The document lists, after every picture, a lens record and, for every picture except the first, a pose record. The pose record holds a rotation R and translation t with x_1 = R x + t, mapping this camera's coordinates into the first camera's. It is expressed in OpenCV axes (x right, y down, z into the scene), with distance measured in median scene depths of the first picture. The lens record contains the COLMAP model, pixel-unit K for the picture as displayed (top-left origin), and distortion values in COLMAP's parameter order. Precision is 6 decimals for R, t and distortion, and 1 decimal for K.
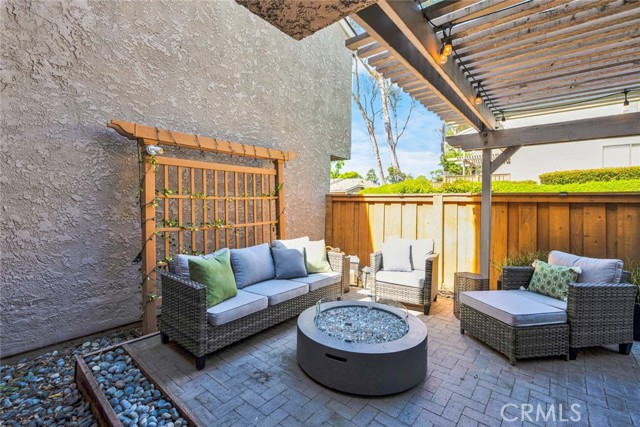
lens RADIAL K [[286.2, 0, 303.0], [0, 286.2, 201.1], [0, 0, 1]] dist [0.000233, -0.000005]
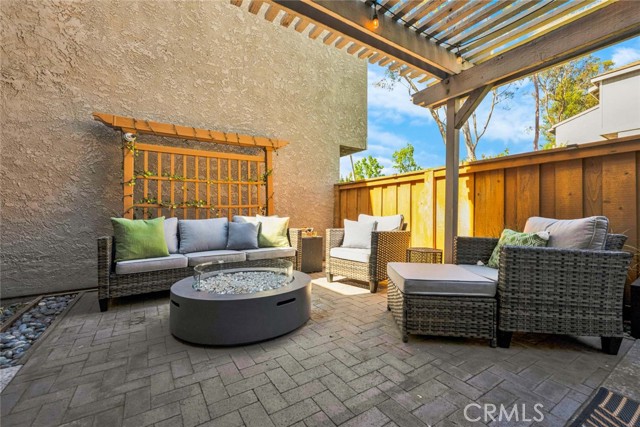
lens RADIAL K [[265.3, 0, 317.9], [0, 265.3, 215.1], [0, 0, 1]] dist [0.000893, 0.000128]
pose [[0.960987, -0.016538, -0.276099, 0.471636], [0.016865, 0.999857, -0.001188, 0.144192], [0.276080, -0.003515, 0.961128, 0.149504]]
